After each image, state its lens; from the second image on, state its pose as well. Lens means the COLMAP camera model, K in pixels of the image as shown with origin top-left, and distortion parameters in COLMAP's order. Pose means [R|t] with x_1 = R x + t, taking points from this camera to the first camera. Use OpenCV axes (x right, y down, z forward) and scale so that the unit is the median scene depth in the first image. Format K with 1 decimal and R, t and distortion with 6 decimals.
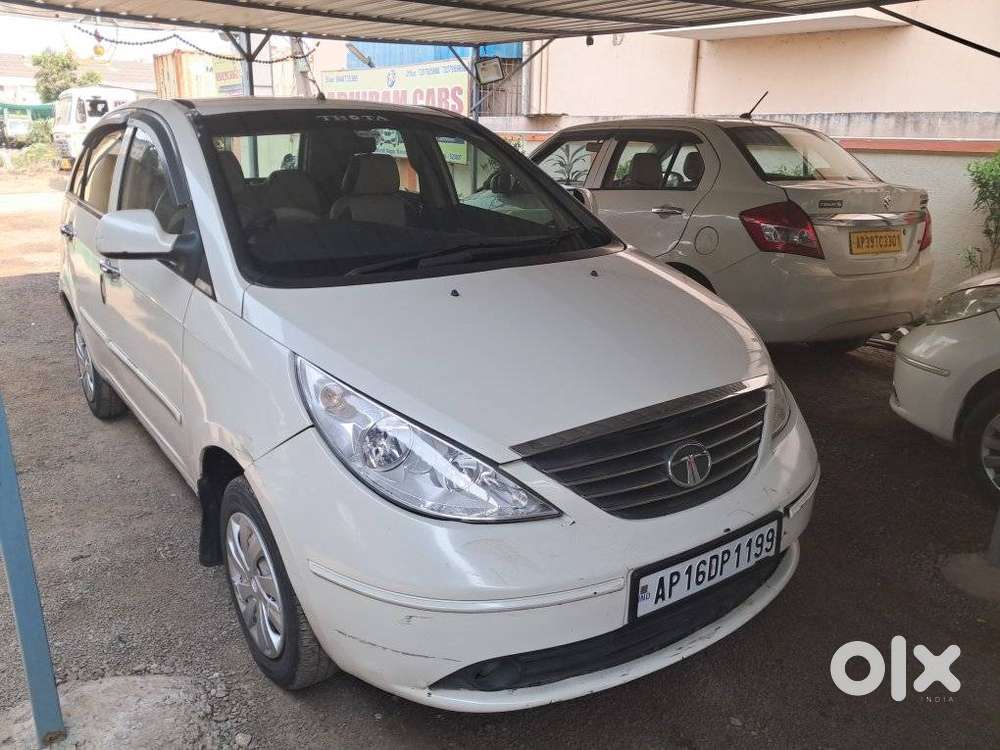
lens RADIAL K [[769.3, 0, 581.9], [0, 769.3, 372.5], [0, 0, 1]] dist [-0.001091, 0.008899]
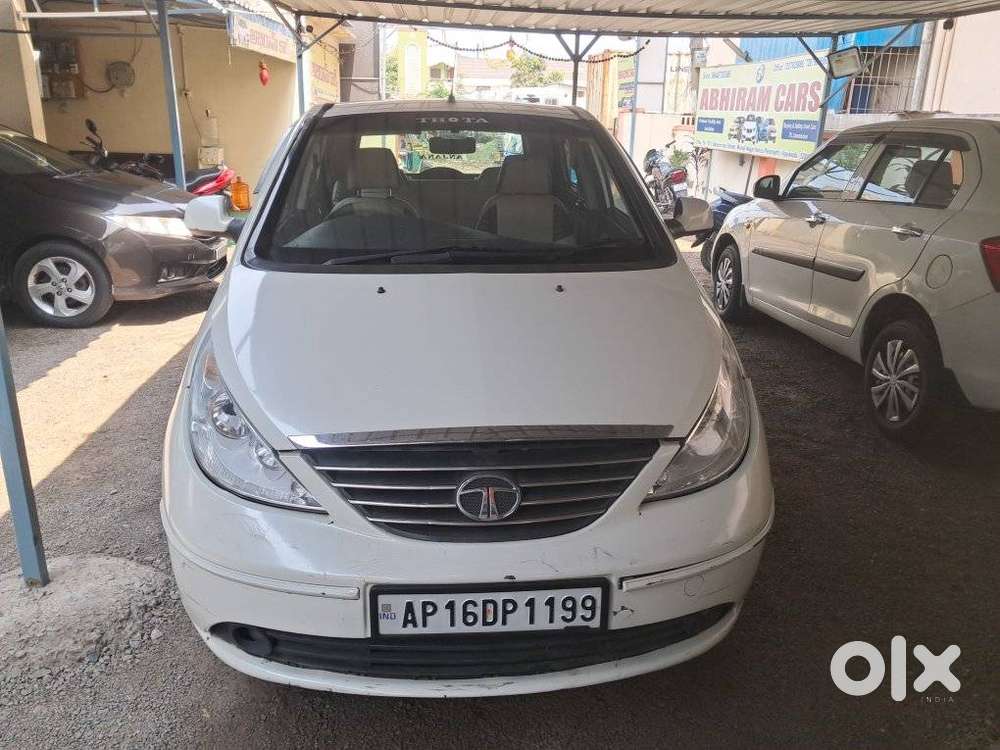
lens RADIAL K [[796.7, 0, 503.4], [0, 796.7, 378.3], [0, 0, 1]] dist [0.008570, -0.002033]
pose [[0.858215, 0.163830, -0.486444, 0.537076], [-0.163998, 0.985541, 0.042586, -0.060149], [0.486387, 0.043228, 0.872673, 0.142738]]
